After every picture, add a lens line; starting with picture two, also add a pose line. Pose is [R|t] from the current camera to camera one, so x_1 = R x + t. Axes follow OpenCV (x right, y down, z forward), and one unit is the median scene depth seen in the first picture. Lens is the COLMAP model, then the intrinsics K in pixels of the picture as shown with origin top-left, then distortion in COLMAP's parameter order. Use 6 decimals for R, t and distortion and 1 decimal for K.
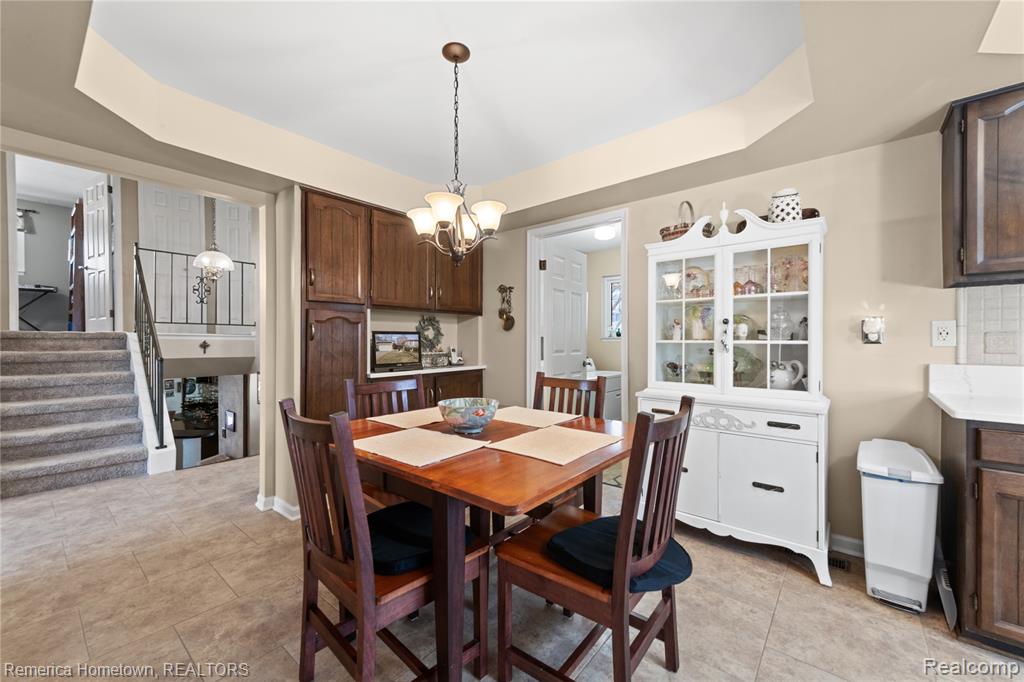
lens RADIAL K [[412.3, 0, 515.0], [0, 412.3, 341.4], [0, 0, 1]] dist [0.011667, -0.003240]
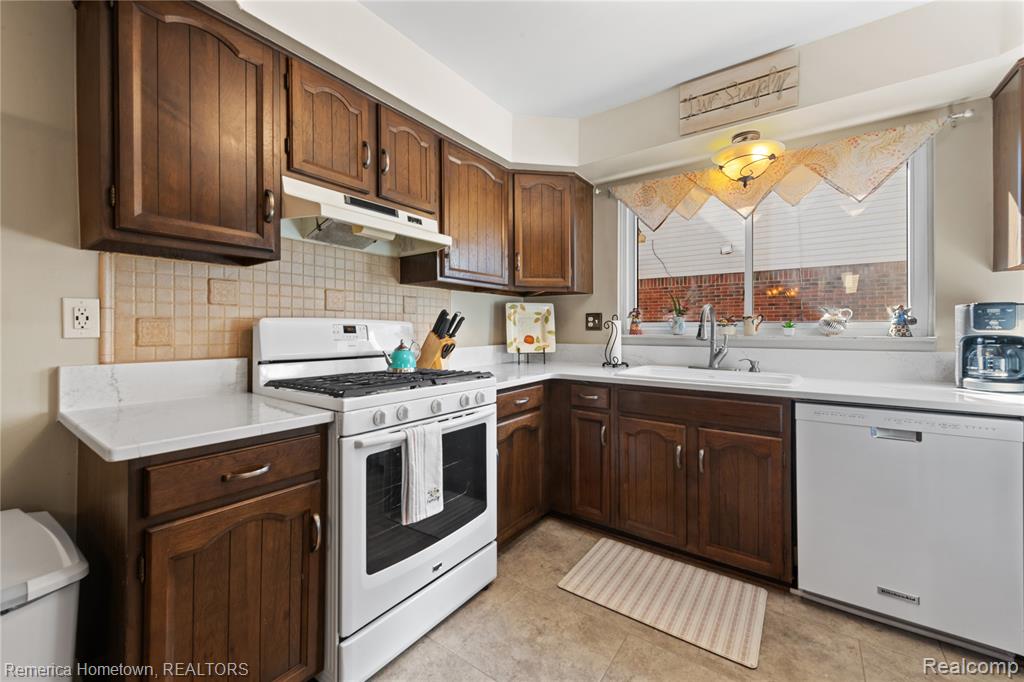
lens RADIAL K [[412.3, 0, 507.7], [0, 412.3, 330.0], [0, 0, 1]] dist [0.011667, -0.003240]
pose [[-0.052339, 0.000780, 0.998629, 0.368416], [0.001612, 0.999998, -0.000697, 0.001489], [-0.998628, 0.001573, -0.052340, 0.391645]]
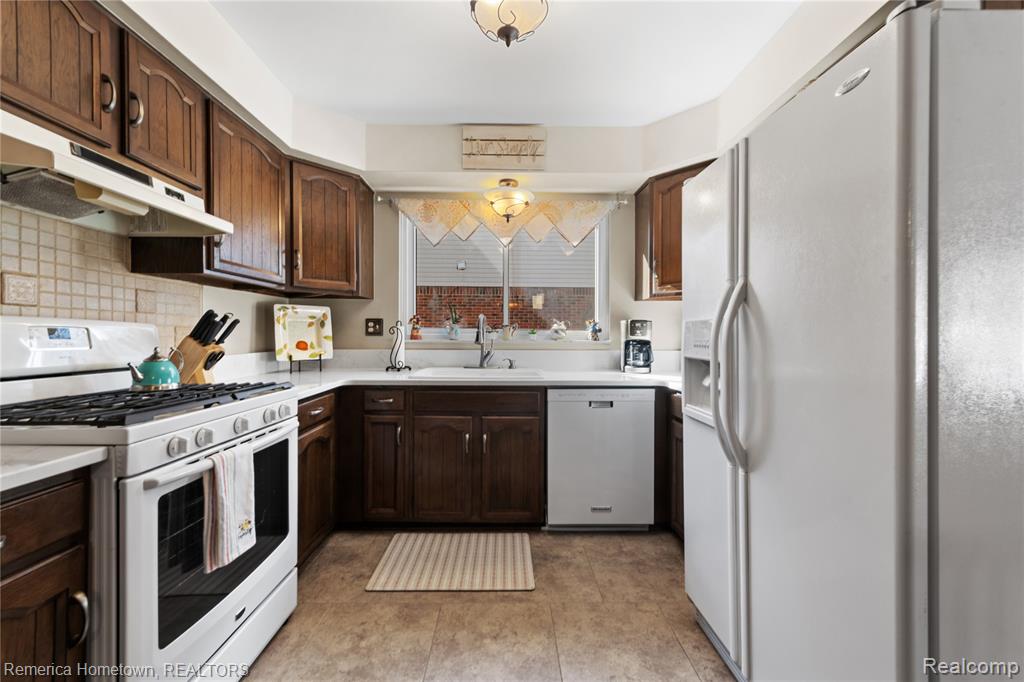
lens RADIAL K [[412.3, 0, 512.9], [0, 412.3, 336.2], [0, 0, 1]] dist [0.011667, -0.003240]
pose [[-0.643055, -0.002752, 0.765815, 0.364245], [-0.002072, 0.999996, 0.001854, 0.000201], [-0.765817, -0.000394, -0.643058, 0.571892]]
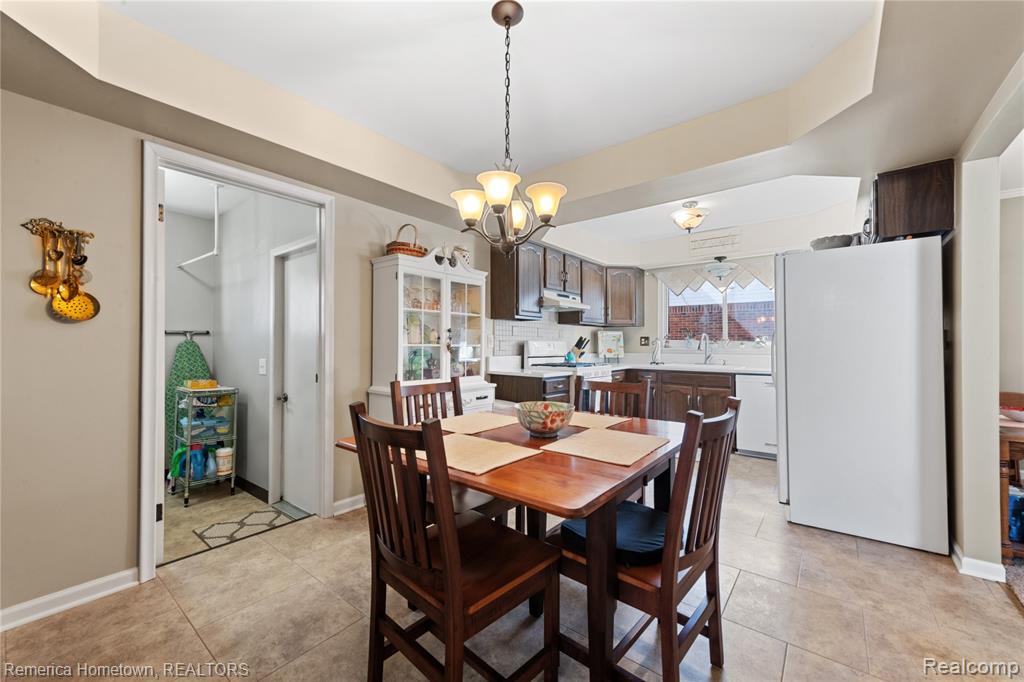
lens RADIAL K [[412.3, 0, 502.6], [0, 412.3, 344.6], [0, 0, 1]] dist [0.011667, -0.003240]
pose [[-0.002580, 0.003776, 0.999990, -0.915998], [-0.001479, 0.999992, -0.003780, 0.005891], [-0.999996, -0.001488, -0.002575, 0.953363]]
